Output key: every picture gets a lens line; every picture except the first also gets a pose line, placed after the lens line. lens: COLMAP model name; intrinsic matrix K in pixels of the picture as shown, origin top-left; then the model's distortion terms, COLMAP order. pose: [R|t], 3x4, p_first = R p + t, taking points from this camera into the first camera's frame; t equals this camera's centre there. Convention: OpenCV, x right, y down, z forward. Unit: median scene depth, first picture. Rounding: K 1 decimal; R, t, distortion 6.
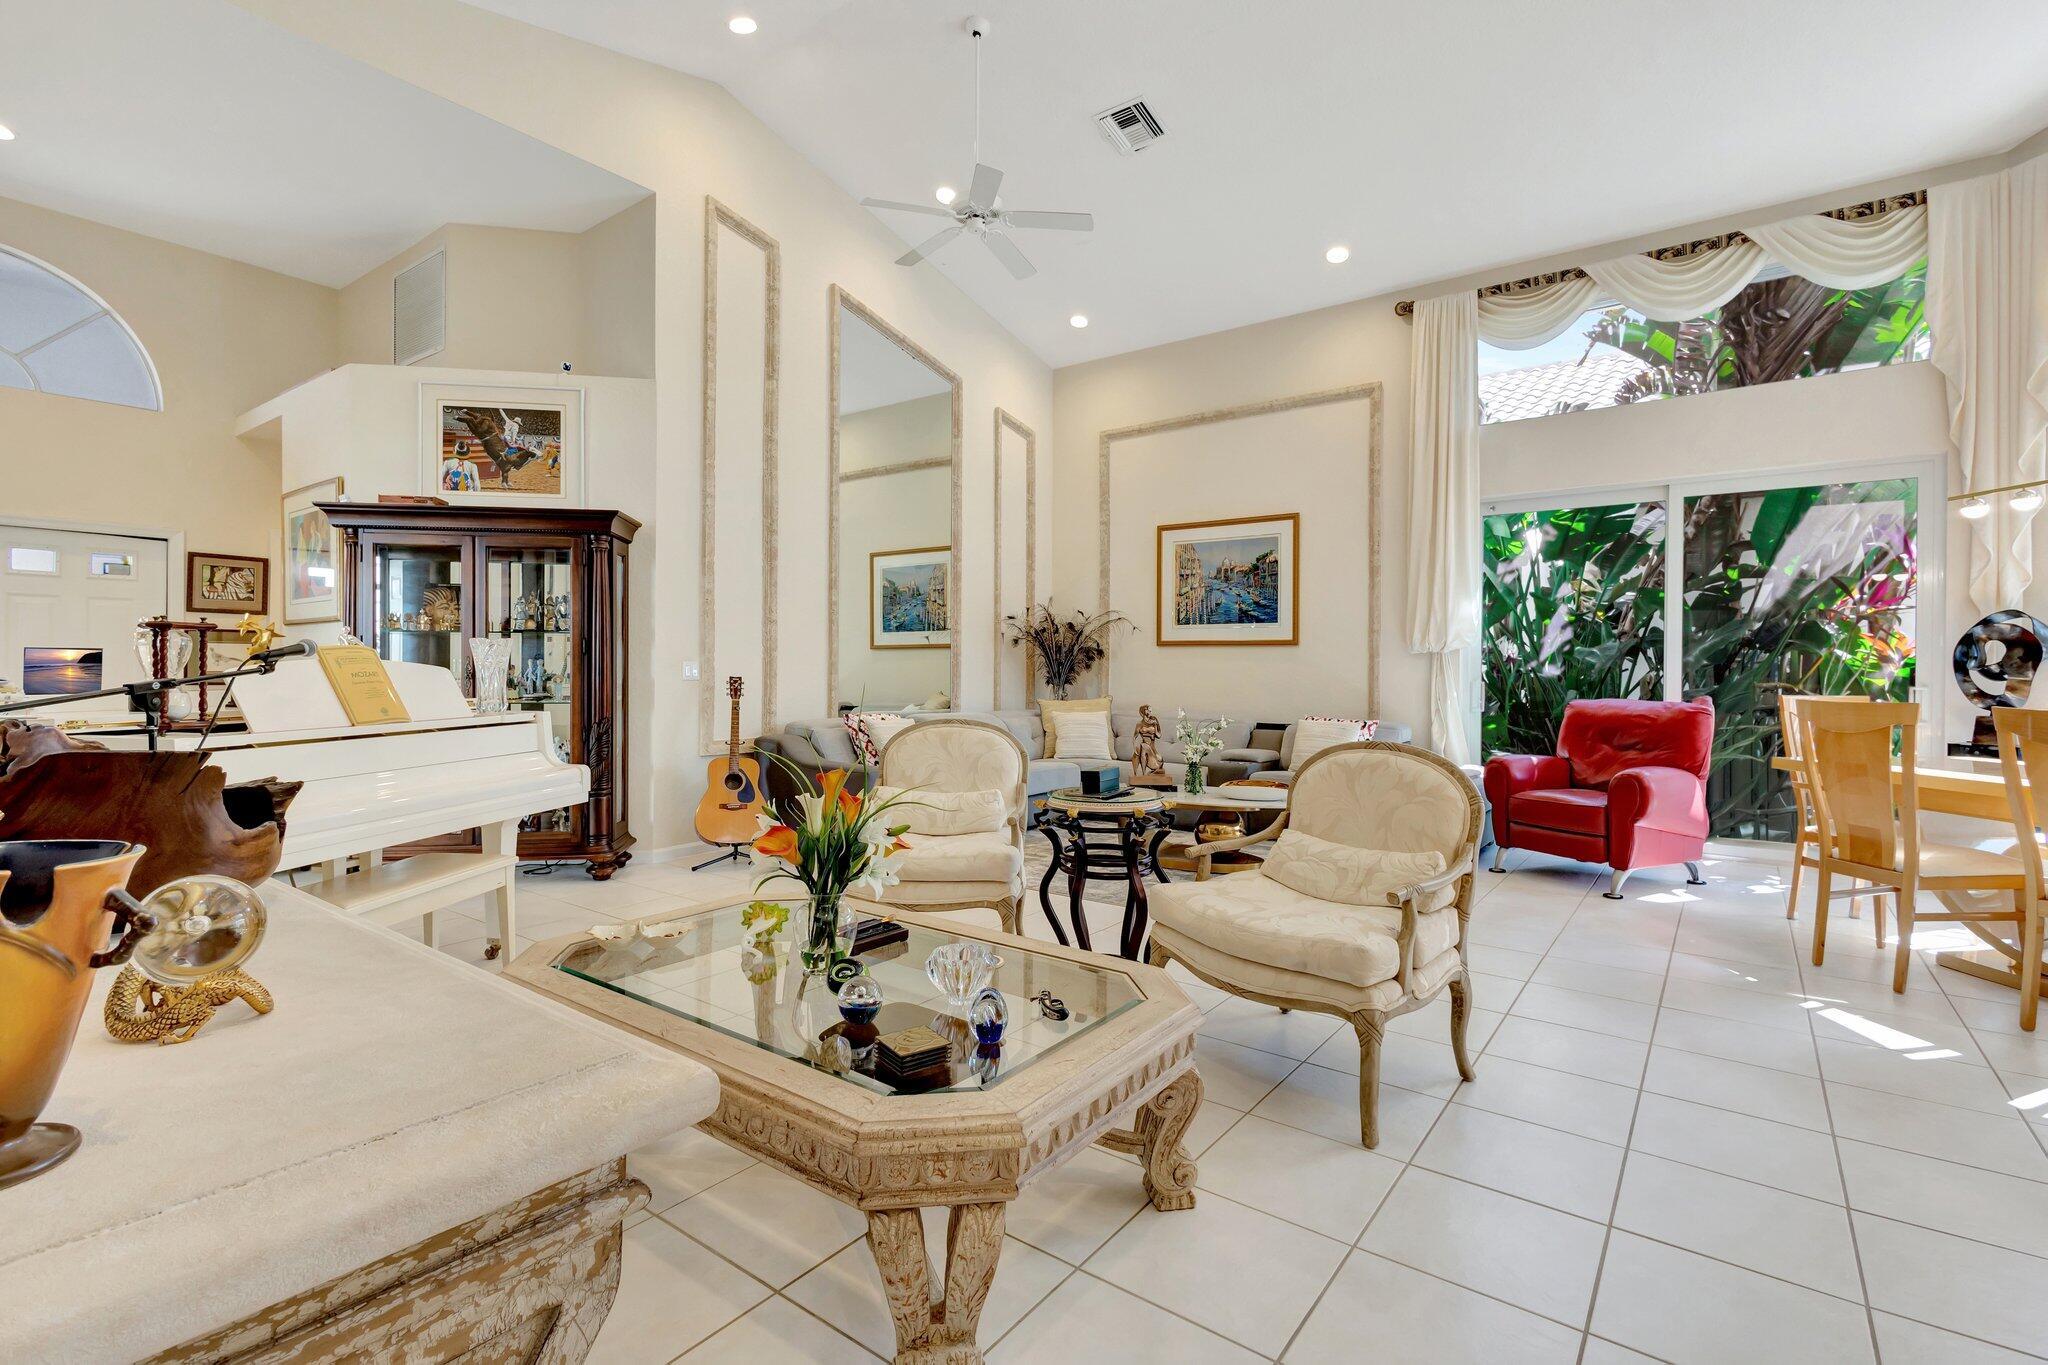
lens RADIAL K [[945.7, 0, 1031.3], [0, 945.7, 667.9], [0, 0, 1]] dist [0.012887, -0.003988]
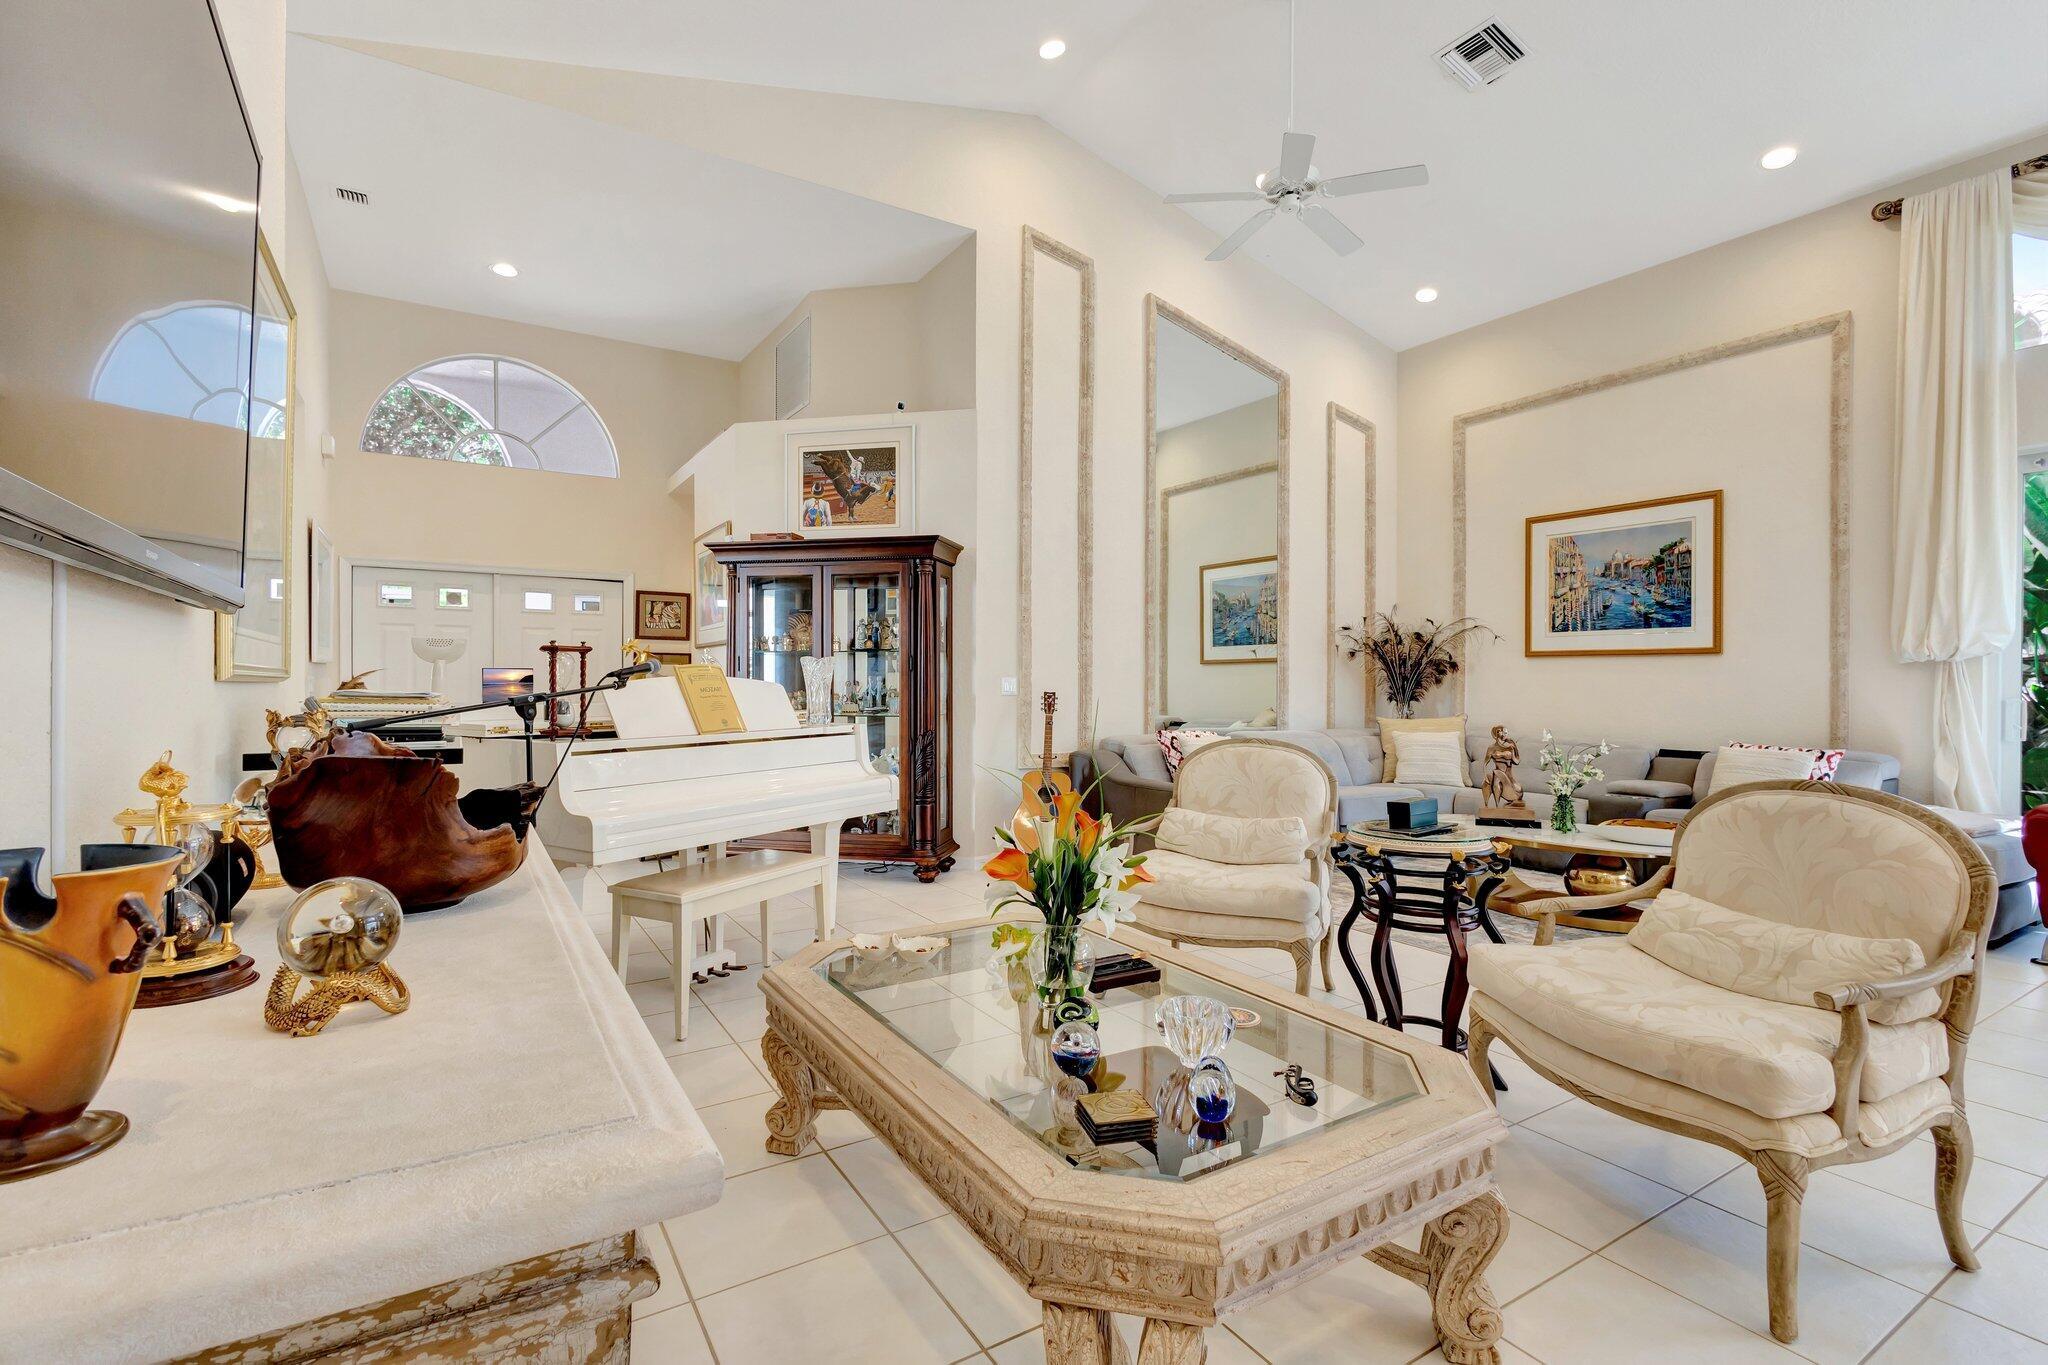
lens RADIAL K [[945.7, 0, 1023.0], [0, 945.7, 683.2], [0, 0, 1]] dist [0.012887, -0.003988]
pose [[0.931327, -0.002010, -0.364177, 0.030780], [0.001830, 0.999998, -0.000838, 0.000500], [0.364178, 0.000114, 0.931329, 0.040341]]
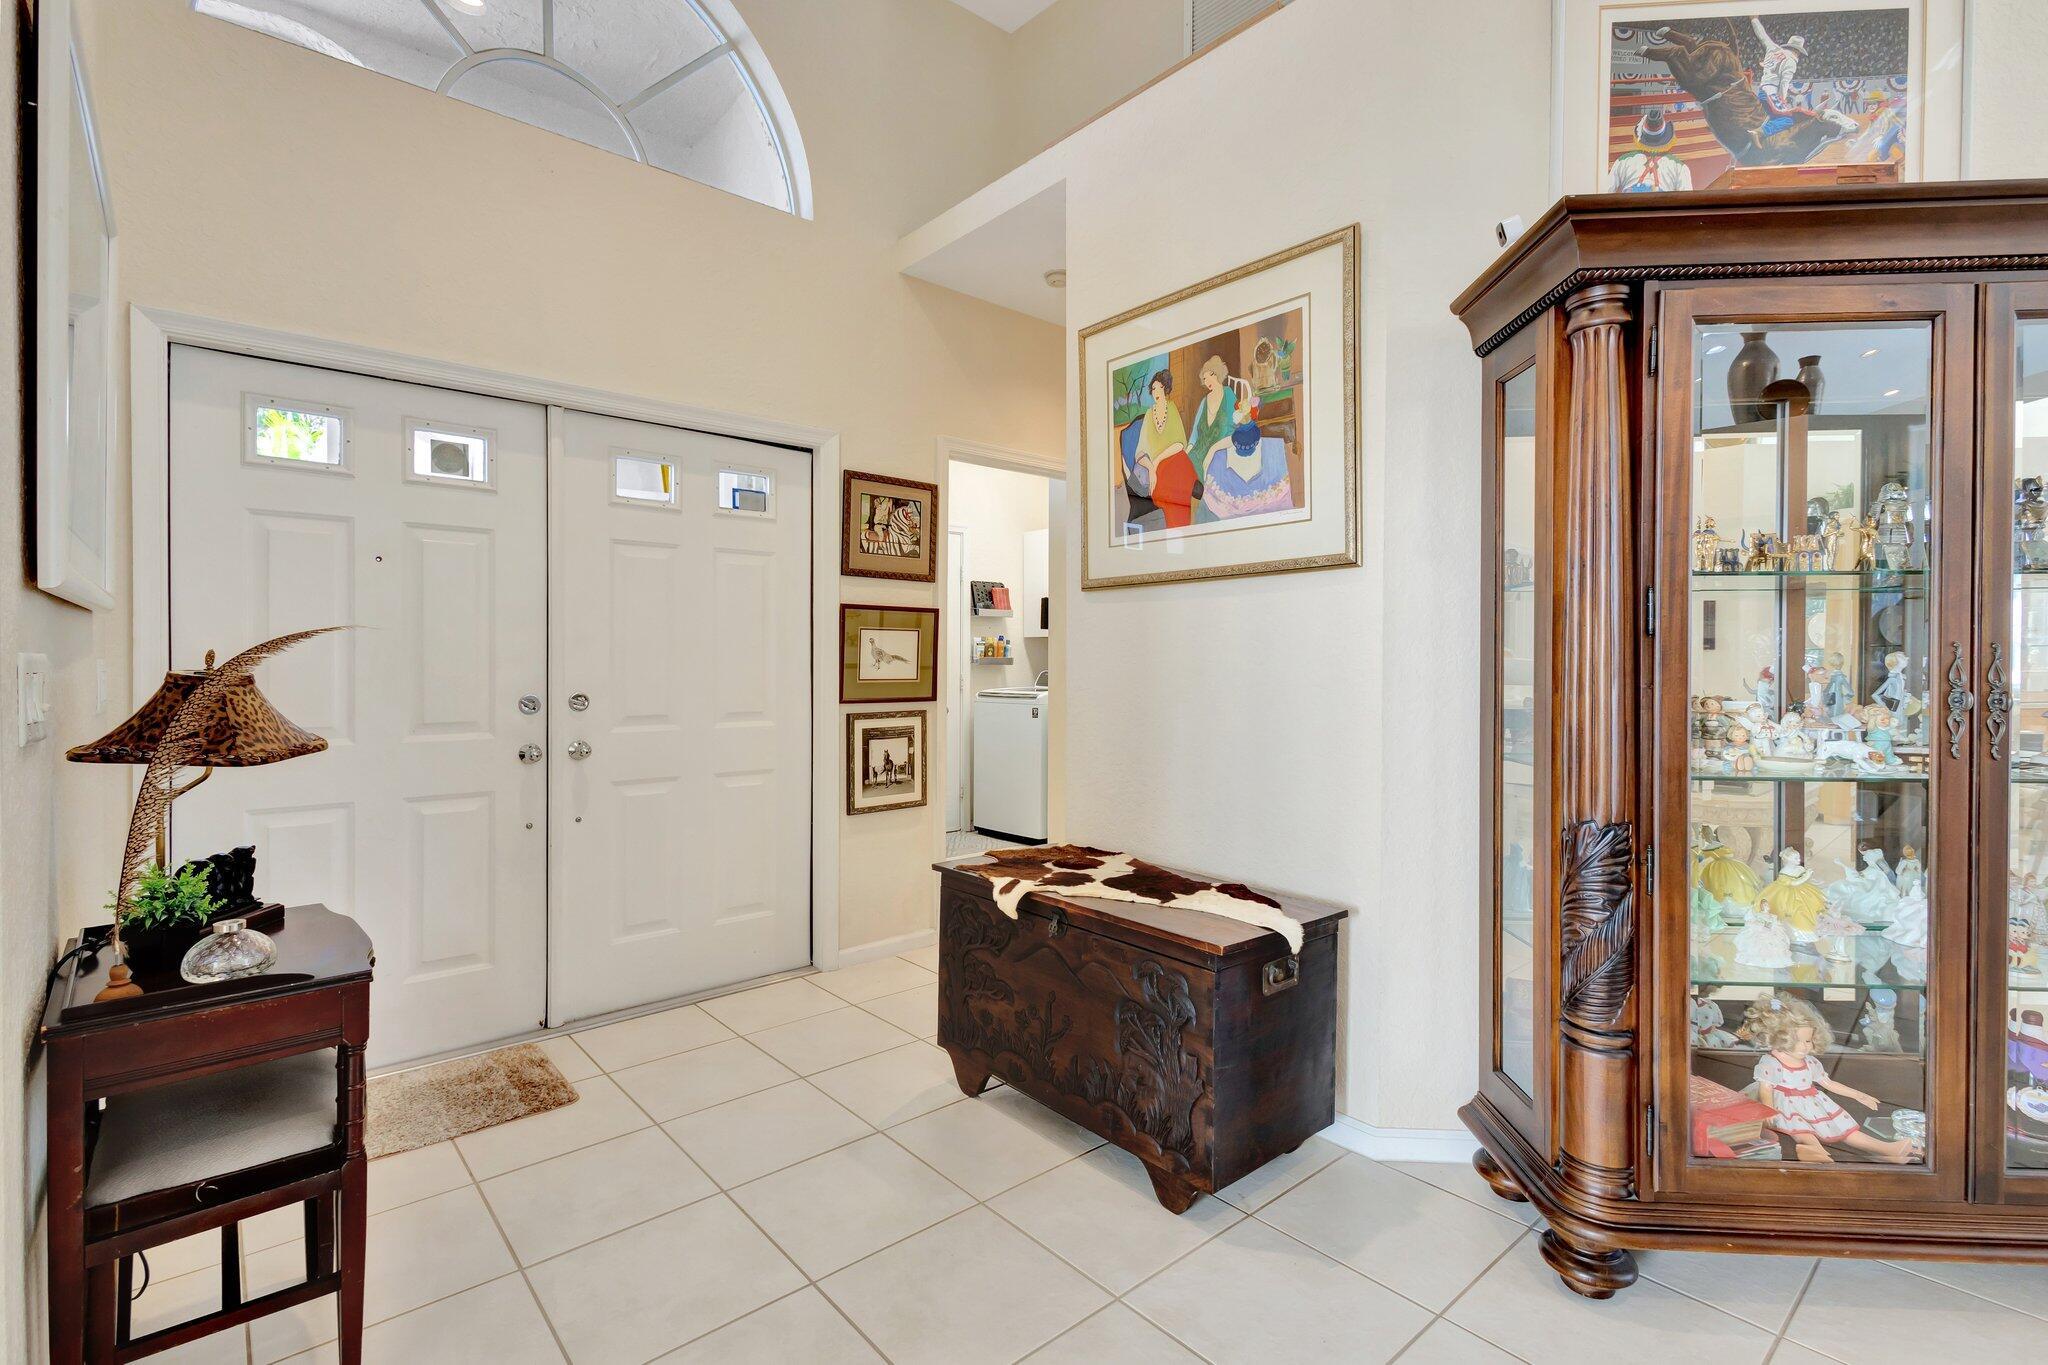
lens RADIAL K [[945.7, 0, 1014.3], [0, 945.7, 672.3], [0, 0, 1]] dist [0.012887, -0.003988]
pose [[0.975695, 0.000180, -0.219131, -0.695270], [0.001169, 0.999981, 0.006026, -0.004016], [0.219128, -0.006136, 0.975677, 0.492355]]
